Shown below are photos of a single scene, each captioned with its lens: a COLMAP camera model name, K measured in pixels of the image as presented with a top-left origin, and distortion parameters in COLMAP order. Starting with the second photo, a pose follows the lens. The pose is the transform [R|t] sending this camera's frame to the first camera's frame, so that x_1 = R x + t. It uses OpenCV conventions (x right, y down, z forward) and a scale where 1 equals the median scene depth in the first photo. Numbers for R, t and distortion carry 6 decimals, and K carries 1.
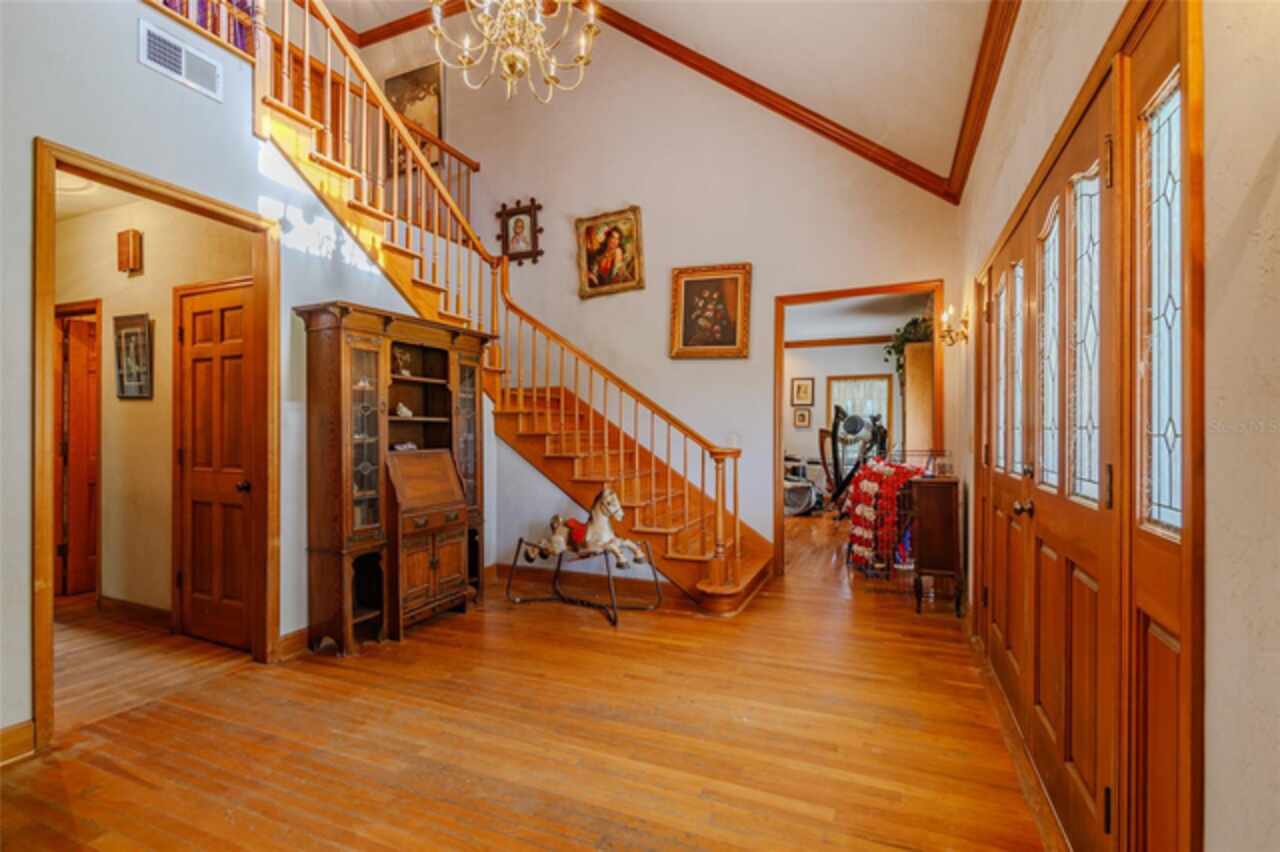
lens RADIAL K [[581.3, 0, 646.1], [0, 581.3, 430.4], [0, 0, 1]] dist [0.004875, 0.000166]
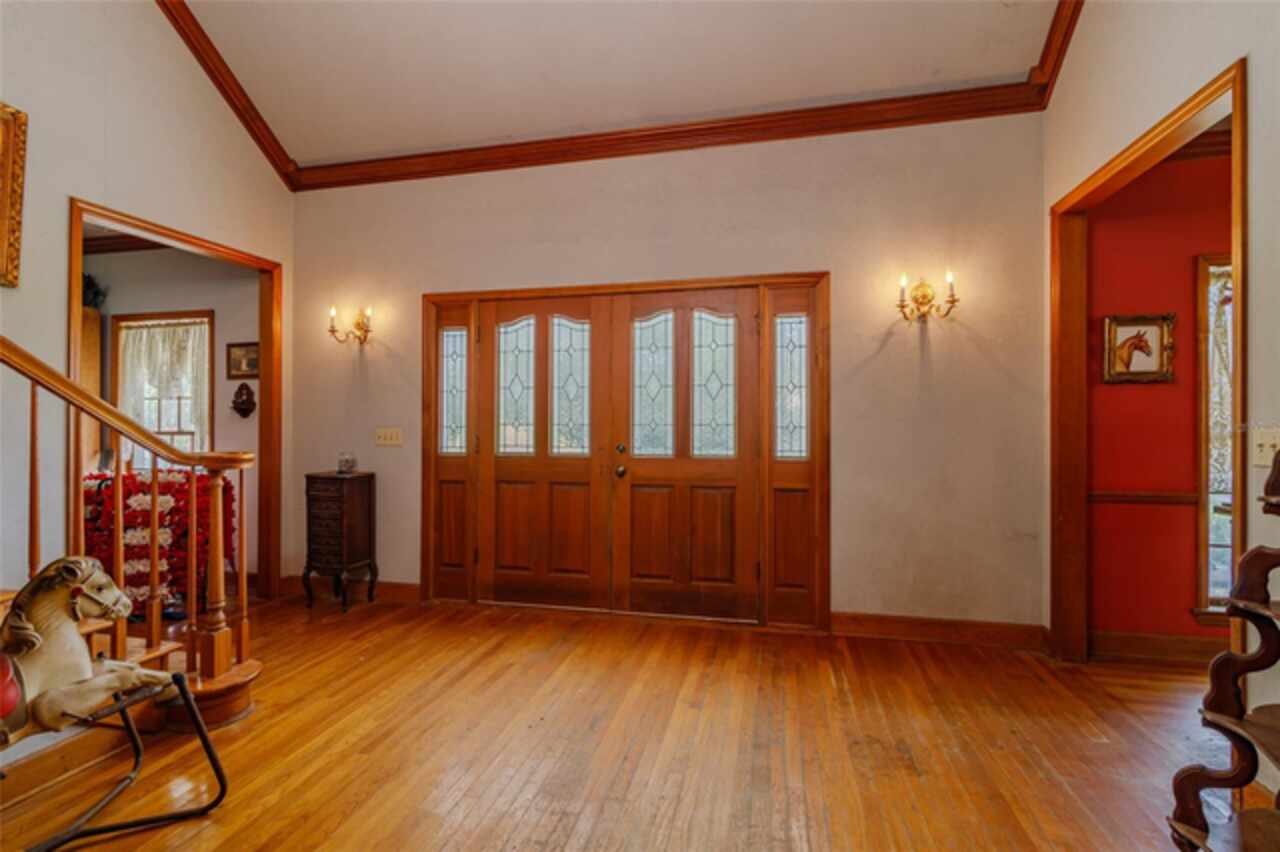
lens RADIAL K [[581.3, 0, 641.5], [0, 581.3, 424.0], [0, 0, 1]] dist [0.004875, 0.000166]
pose [[-0.178354, 0.006095, 0.983947, -0.675404], [0.000678, 0.999981, -0.006071, 0.005679], [-0.983966, -0.000415, -0.178355, 0.798675]]
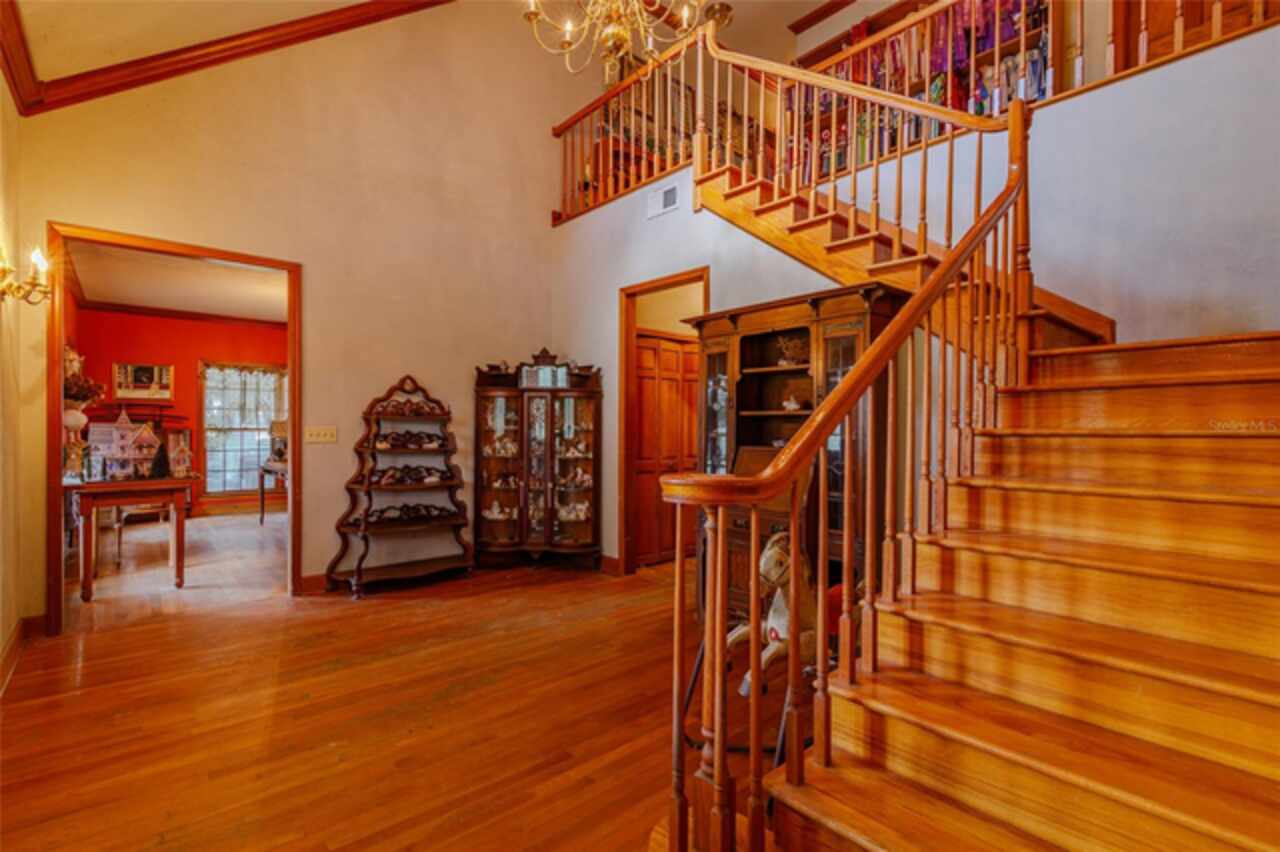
lens RADIAL K [[581.3, 0, 641.8], [0, 581.3, 426.7], [0, 0, 1]] dist [0.004875, 0.000166]
pose [[-0.435585, 0.006649, -0.900123, 0.576608], [0.002805, 0.999978, 0.006029, -0.004346], [0.900143, 0.000101, -0.435594, 1.356833]]
